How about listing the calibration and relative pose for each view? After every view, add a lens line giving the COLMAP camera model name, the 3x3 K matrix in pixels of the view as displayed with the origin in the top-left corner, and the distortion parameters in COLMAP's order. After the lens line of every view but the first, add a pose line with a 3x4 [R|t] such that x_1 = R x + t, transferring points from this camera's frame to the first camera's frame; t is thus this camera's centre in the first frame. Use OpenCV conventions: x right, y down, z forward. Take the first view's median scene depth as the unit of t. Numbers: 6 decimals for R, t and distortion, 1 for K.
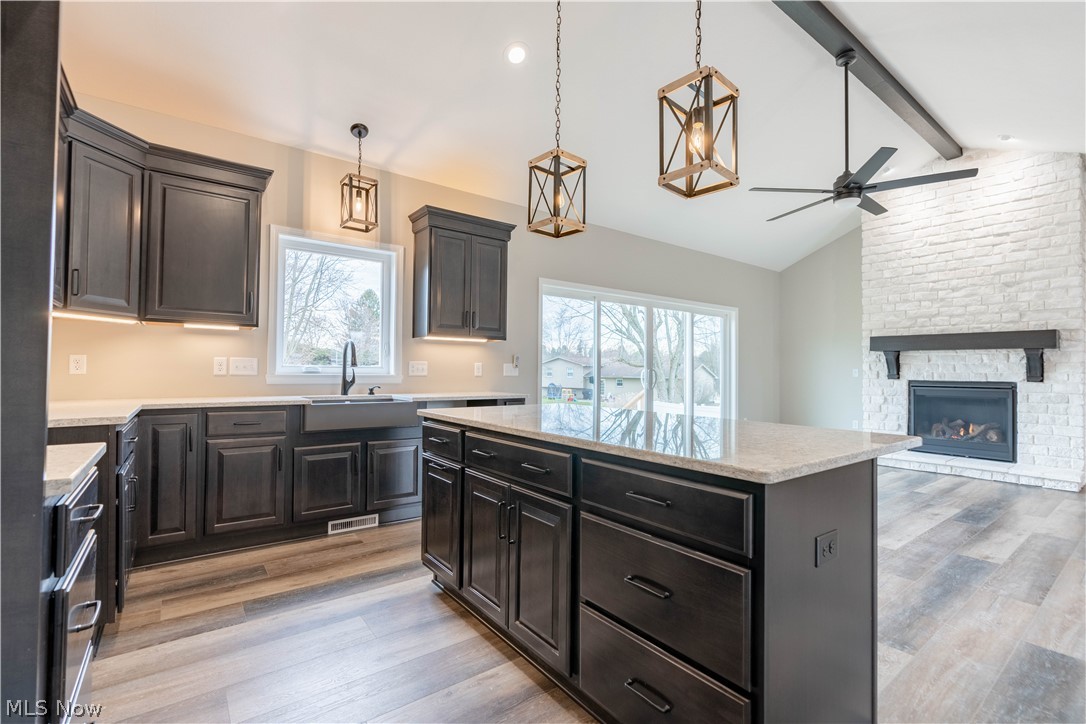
lens RADIAL K [[491.2, 0, 543.0], [0, 491.2, 362.0], [0, 0, 1]] dist [-0.005685, 0.001311]
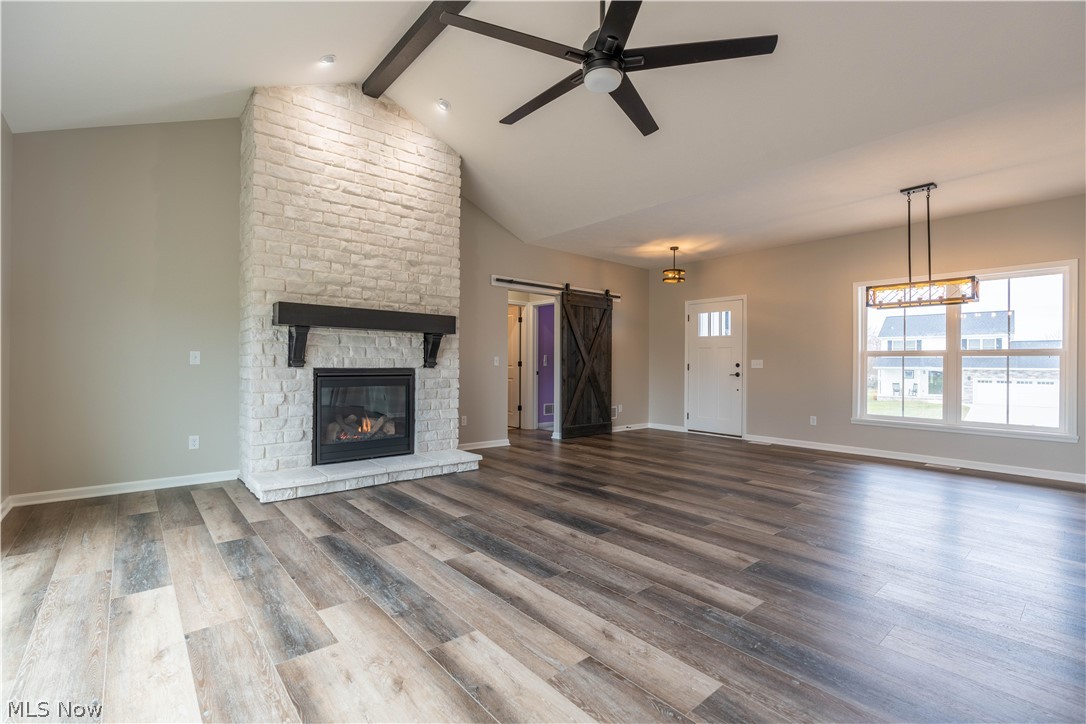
lens RADIAL K [[487.8, 0, 544.5], [0, 487.8, 363.0], [0, 0, 1]] dist [-0.014340, 0.006781]
pose [[-0.060743, -0.007760, 0.998123, 0.010374], [-0.025612, 0.999653, 0.006213, 0.018526], [-0.997825, -0.025186, -0.060921, 0.797864]]
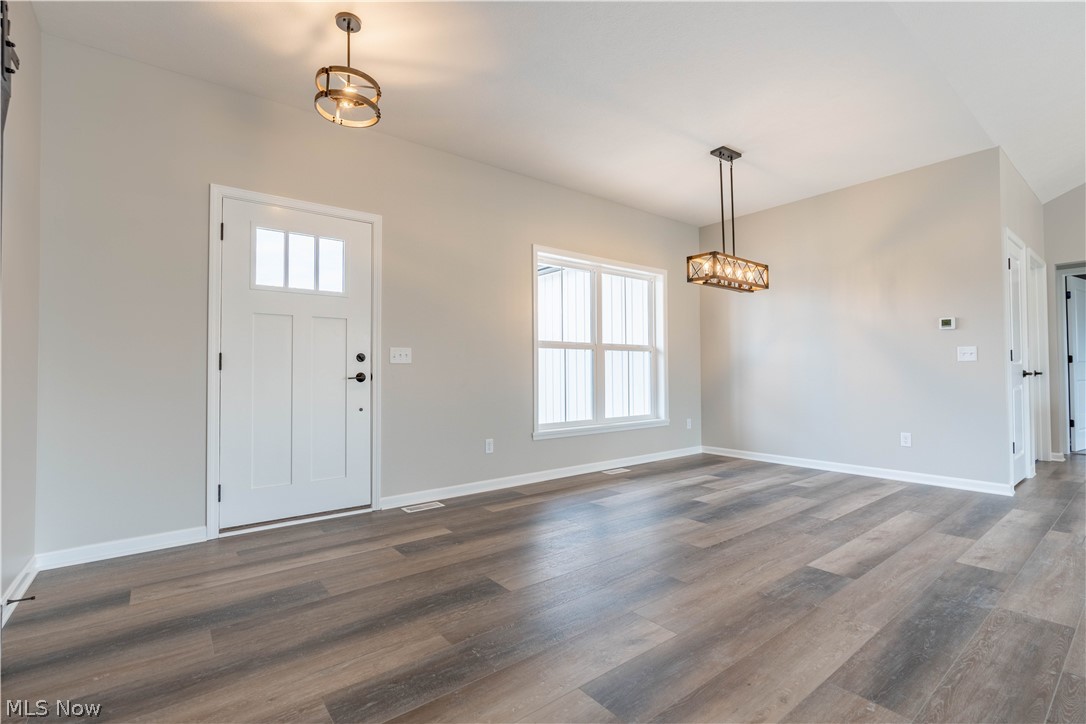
lens RADIAL K [[491.2, 0, 543.0], [0, 491.2, 362.0], [0, 0, 1]] dist [-0.005685, 0.001311]
pose [[-0.999916, -0.002312, -0.012729, 1.101969], [-0.001798, 0.999188, -0.040248, 0.051334], [0.012811, -0.040222, -0.999109, 0.832368]]
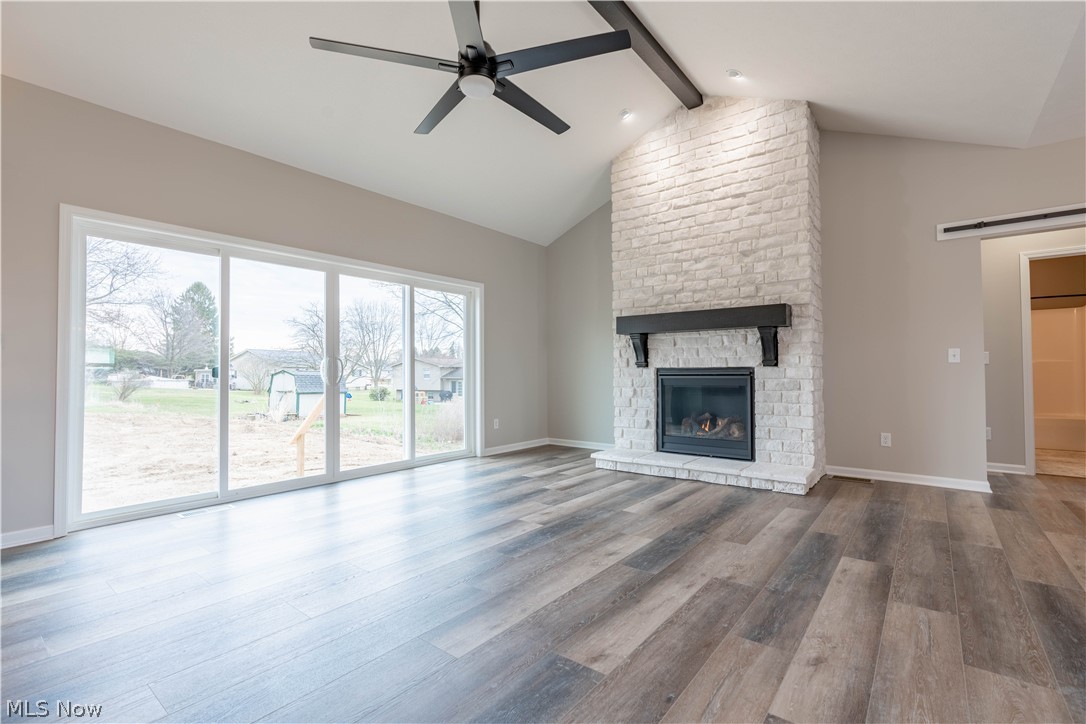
lens RADIAL K [[491.2, 0, 543.0], [0, 491.2, 362.0], [0, 0, 1]] dist [-0.005685, 0.001311]
pose [[0.969234, -0.009496, 0.245958, 0.392832], [0.010434, 0.999942, -0.002508, 0.030141], [-0.245920, 0.004997, 0.969277, 0.253733]]
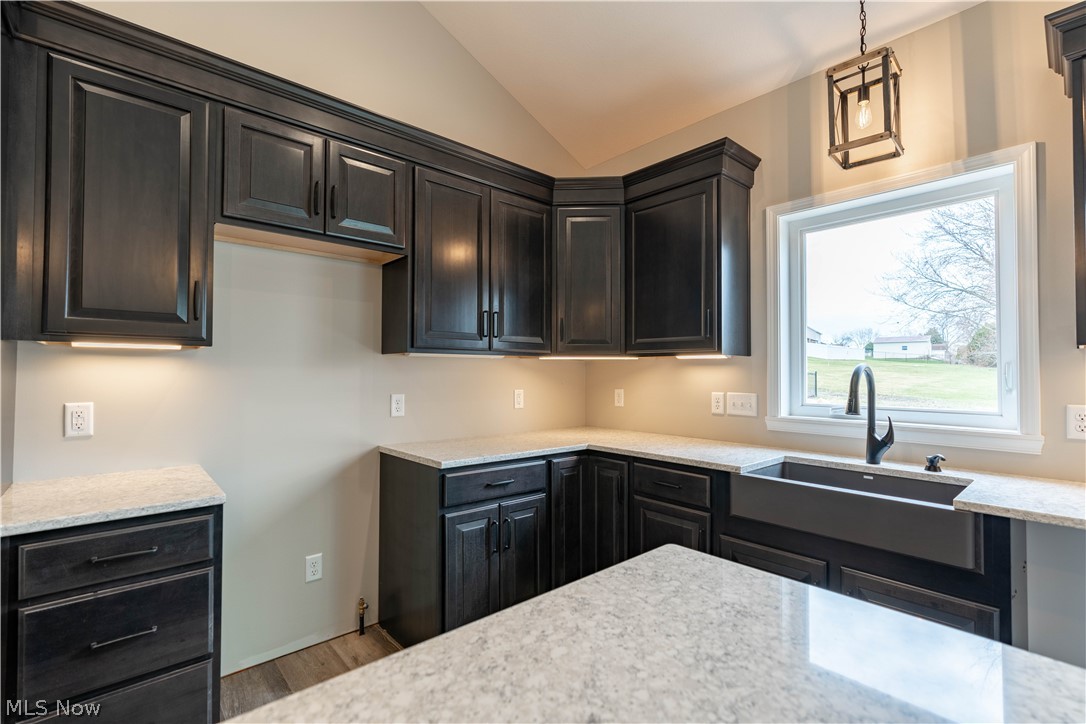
lens RADIAL K [[487.8, 0, 544.5], [0, 487.8, 363.0], [0, 0, 1]] dist [-0.014340, 0.006781]
pose [[0.079143, -0.028845, -0.996446, 0.080710], [0.015939, 0.999490, -0.027667, -0.025425], [0.996736, -0.013693, 0.079563, 0.408800]]
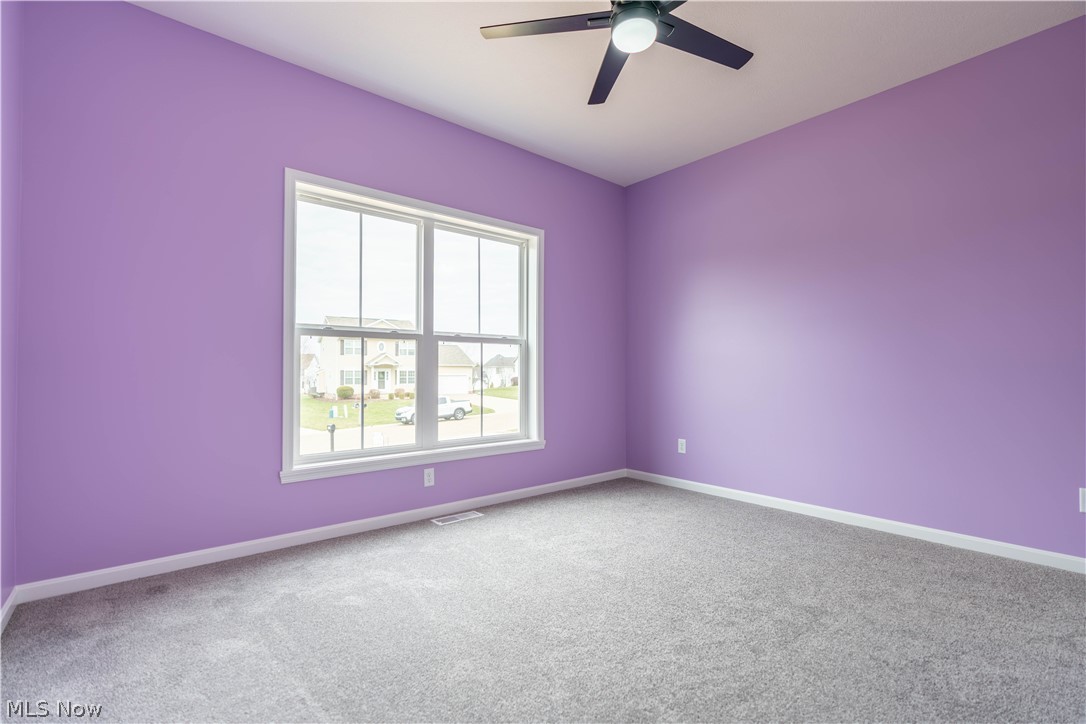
lens RADIAL K [[499.9, 0, 539.3], [0, 499.9, 366.7], [0, 0, 1]] dist [-0.002598, 0.000048]
pose [[-0.998438, -0.009098, -0.055134, 0.869564], [-0.007595, 0.999596, -0.027397, 0.040021], [0.055361, -0.026936, -0.998103, 0.543601]]
